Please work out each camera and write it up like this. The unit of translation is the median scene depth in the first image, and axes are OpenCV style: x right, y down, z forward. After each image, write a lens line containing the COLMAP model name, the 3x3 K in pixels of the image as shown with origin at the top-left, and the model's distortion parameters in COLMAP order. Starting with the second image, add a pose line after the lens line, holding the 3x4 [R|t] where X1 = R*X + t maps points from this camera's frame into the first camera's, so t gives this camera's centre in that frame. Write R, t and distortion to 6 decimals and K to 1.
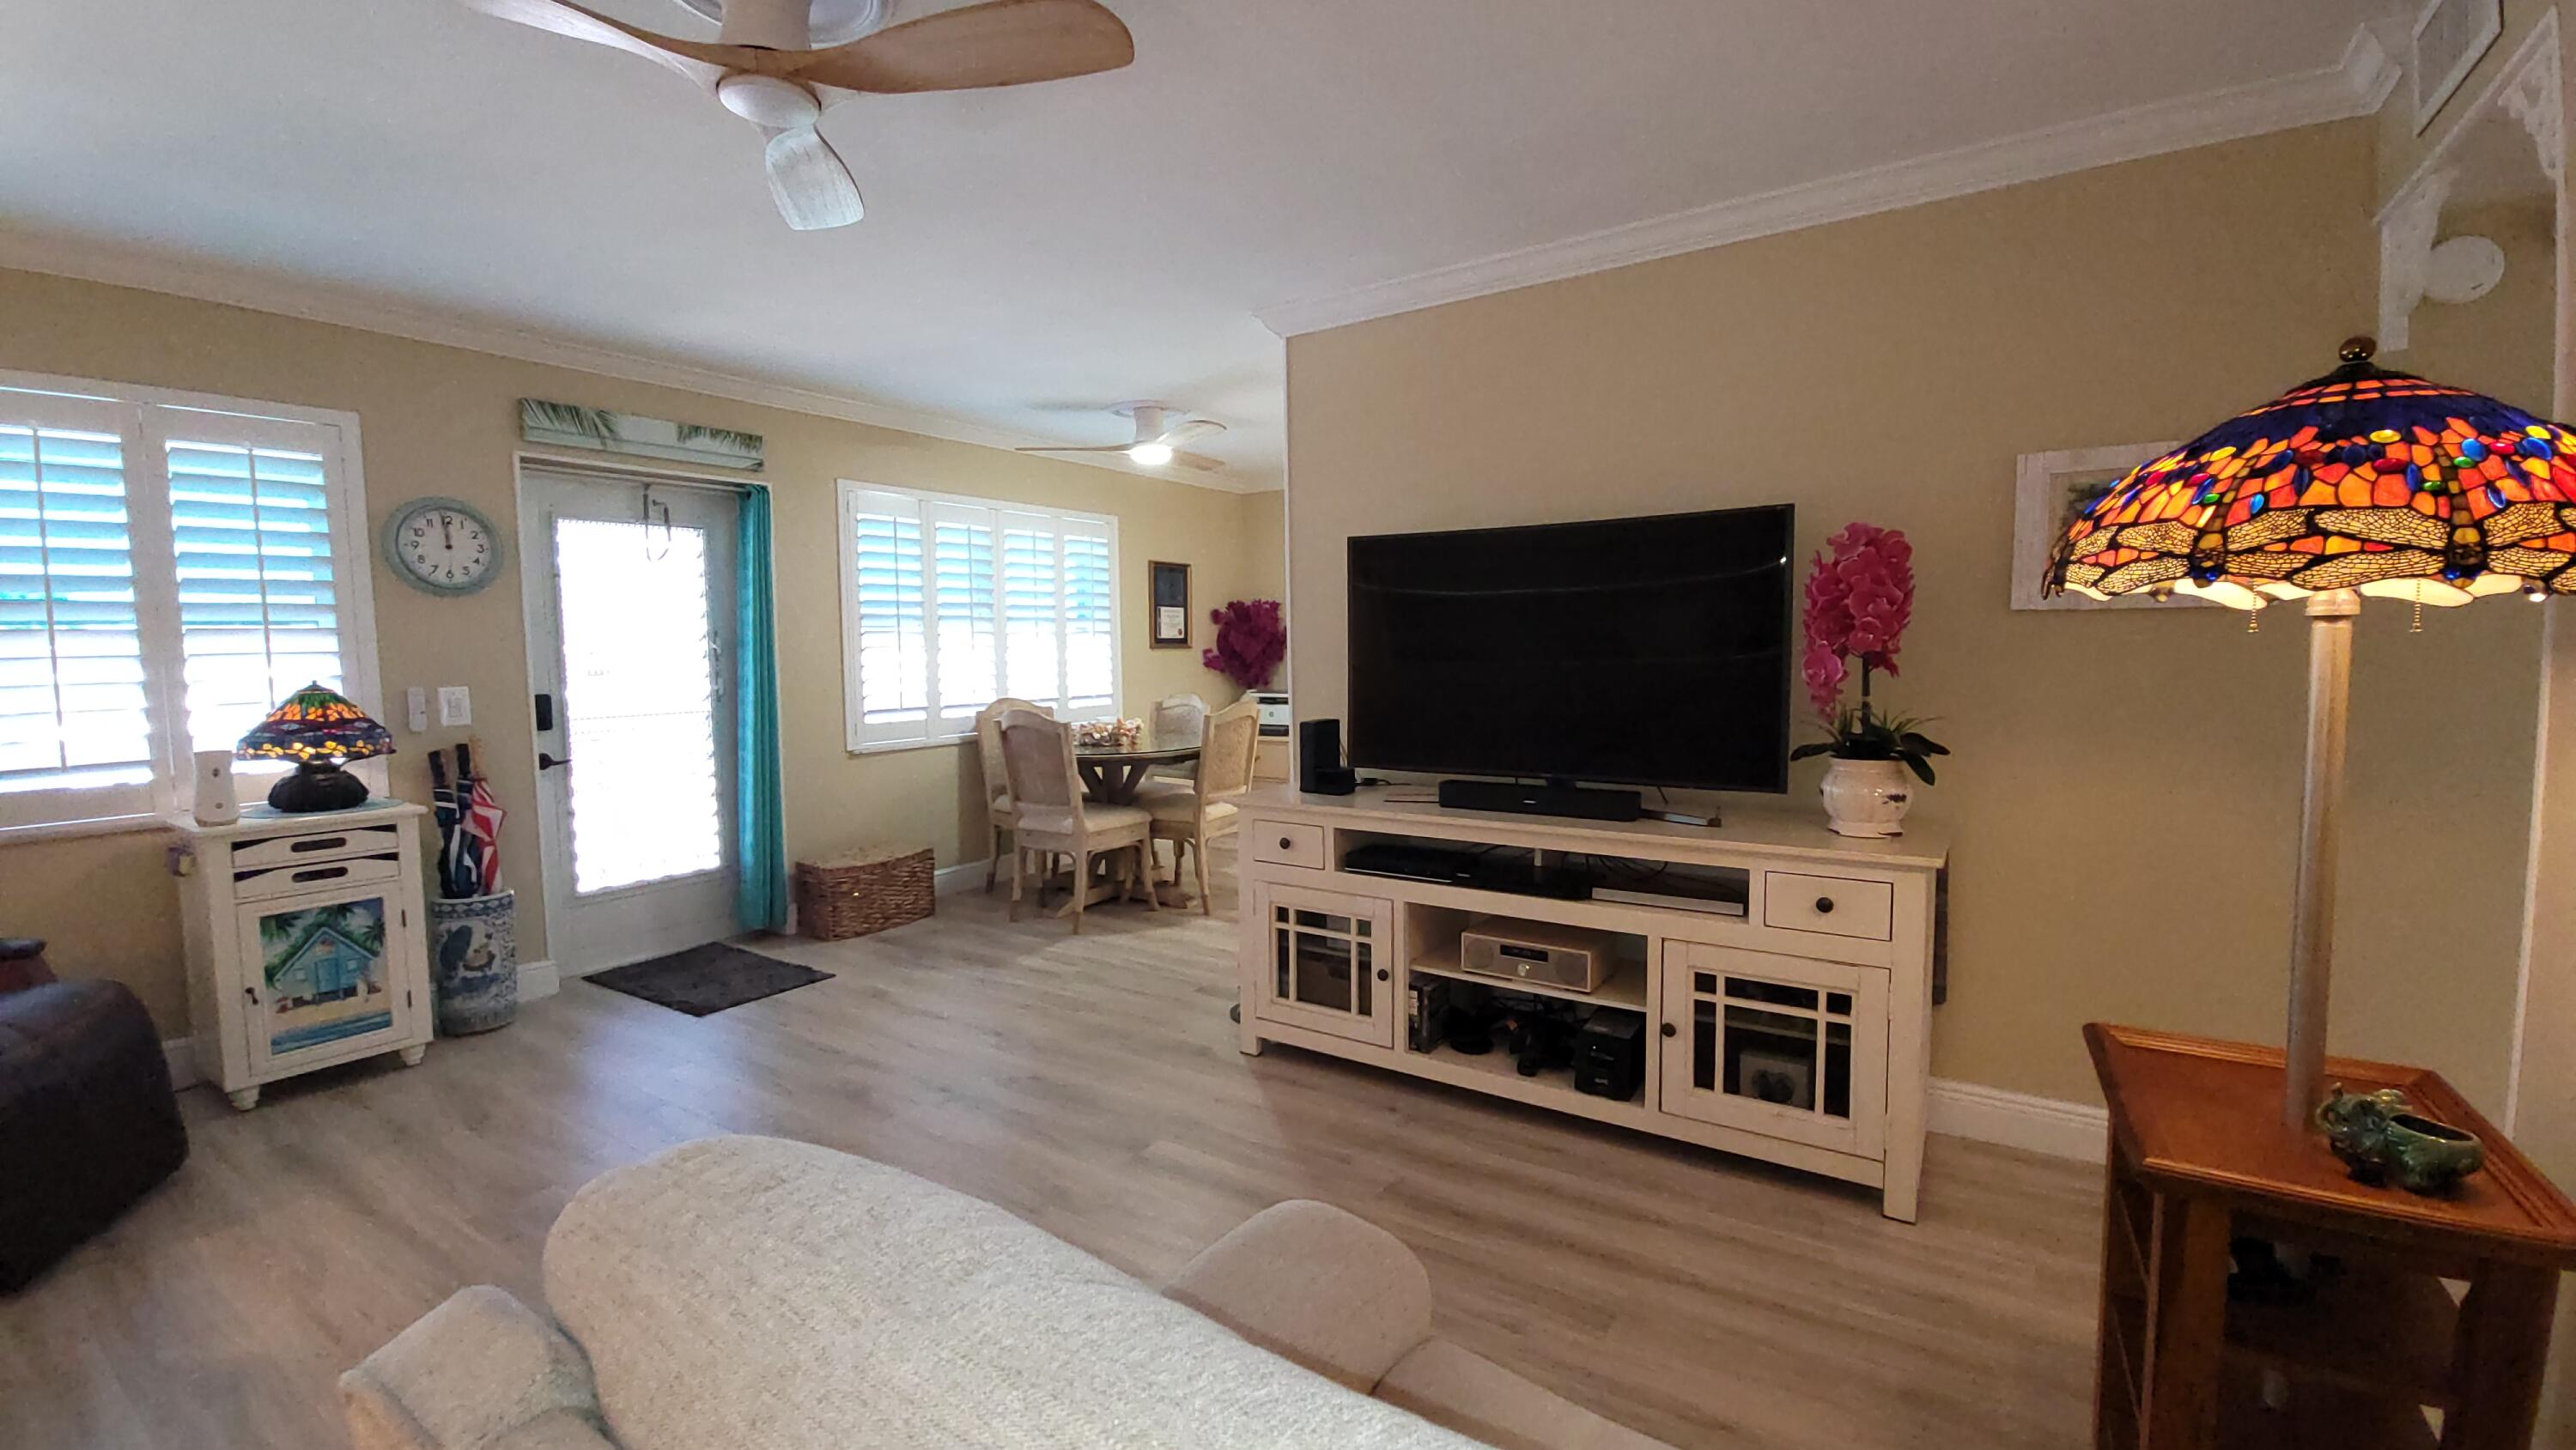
lens RADIAL K [[1072.2, 0, 1292.3], [0, 1072.2, 722.6], [0, 0, 1]] dist [-0.000001, -0.004017]
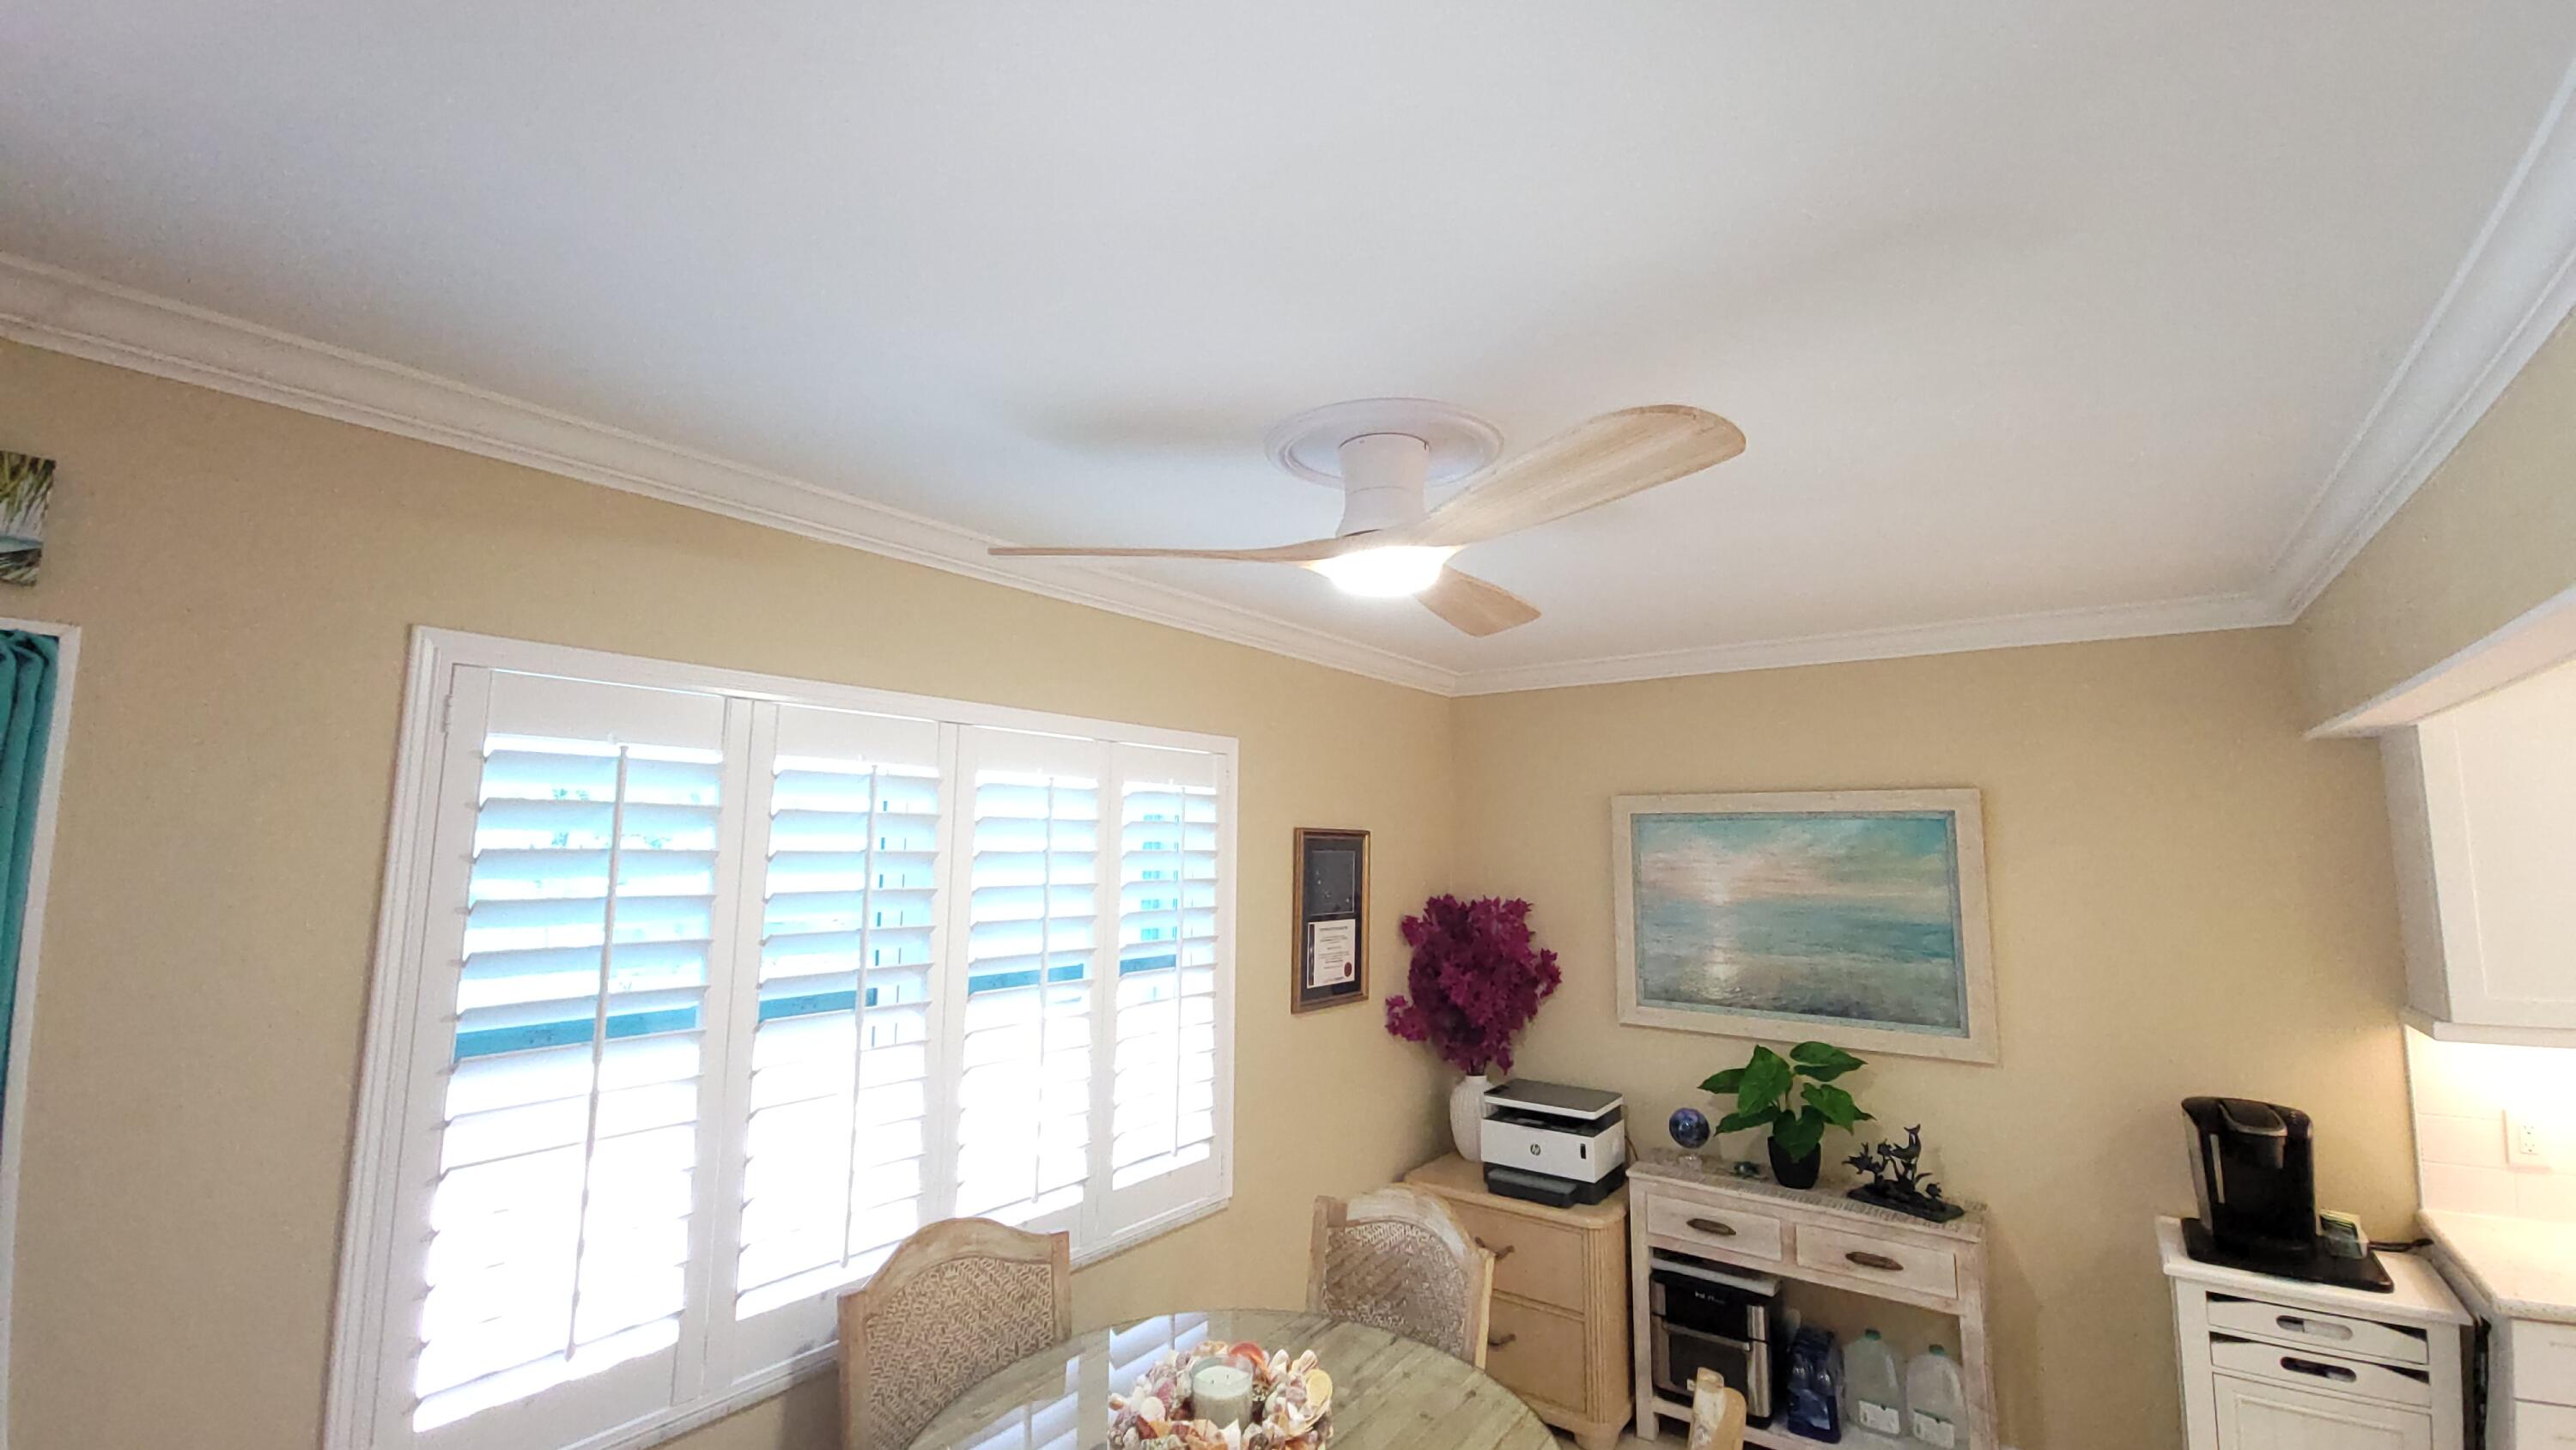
lens RADIAL K [[1072.2, 0, 1298.7], [0, 1072.2, 716.7], [0, 0, 1]] dist [-0.000001, -0.004017]
pose [[0.998683, 0.013186, -0.049578, -0.112128], [-0.022609, 0.980620, -0.194612, -0.109607], [0.046051, 0.195476, 0.979627, 0.531959]]
